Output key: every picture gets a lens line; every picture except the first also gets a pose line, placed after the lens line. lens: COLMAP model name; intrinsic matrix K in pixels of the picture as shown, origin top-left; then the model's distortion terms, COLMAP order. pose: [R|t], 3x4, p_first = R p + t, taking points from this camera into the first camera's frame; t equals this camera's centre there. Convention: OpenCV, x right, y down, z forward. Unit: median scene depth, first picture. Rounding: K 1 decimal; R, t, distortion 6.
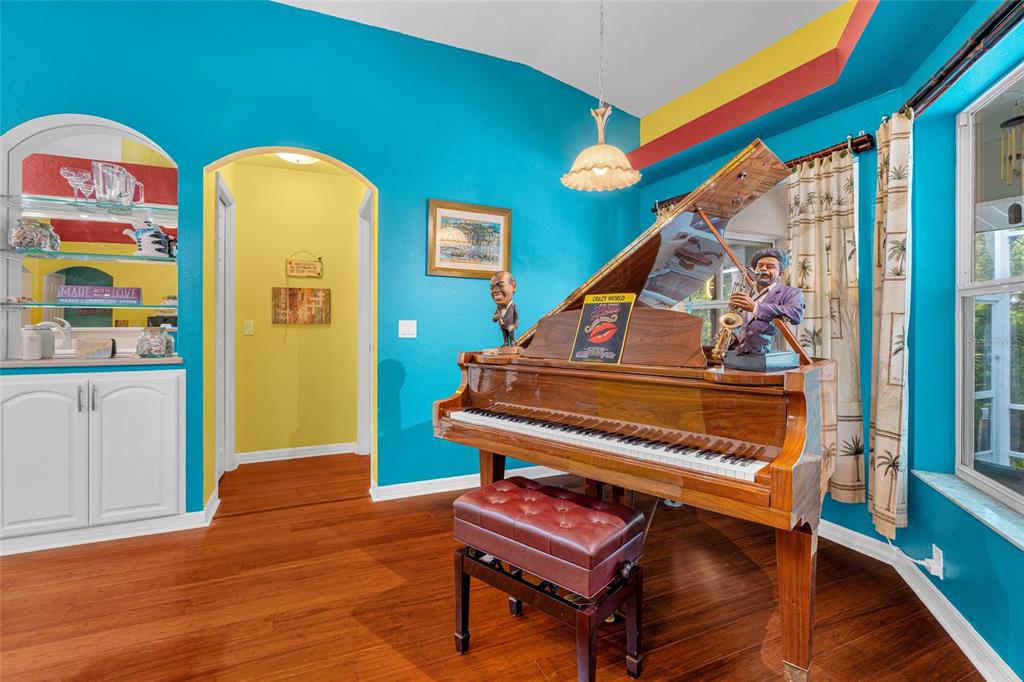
lens RADIAL K [[467.1, 0, 506.7], [0, 467.1, 327.8], [0, 0, 1]] dist [-0.001788, 0.000107]
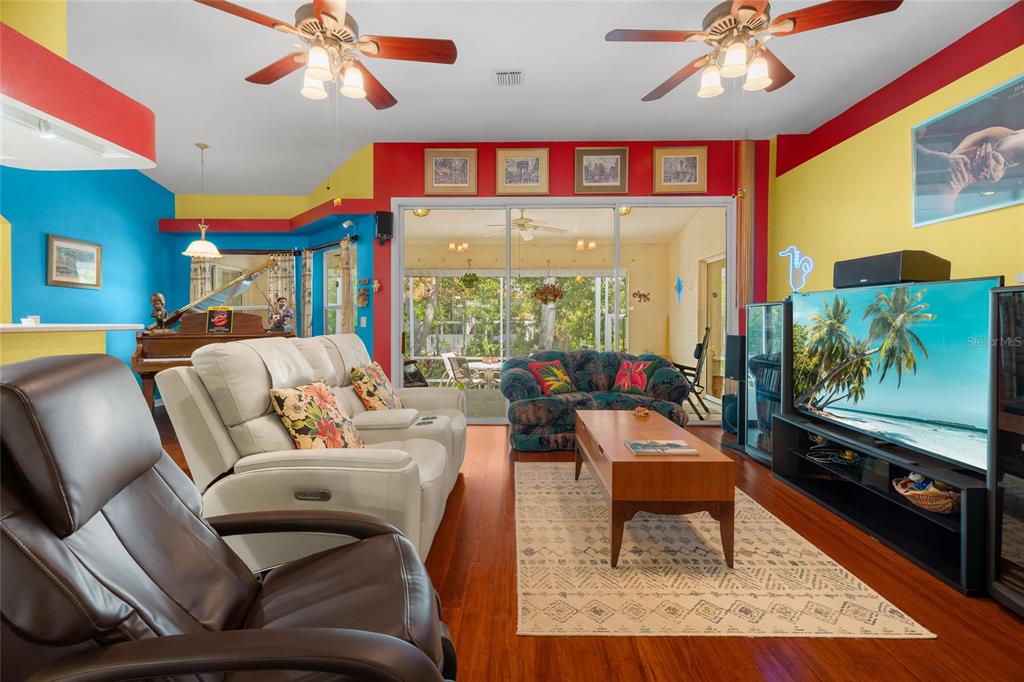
lens RADIAL K [[464.9, 0, 506.5], [0, 464.9, 326.1], [0, 0, 1]] dist [-0.001204, 0.001062]
pose [[0.414727, -0.014323, 0.909833, -1.122771], [0.006752, 0.999897, 0.012663, 0.010396], [-0.909921, 0.000891, 0.414781, -1.155641]]
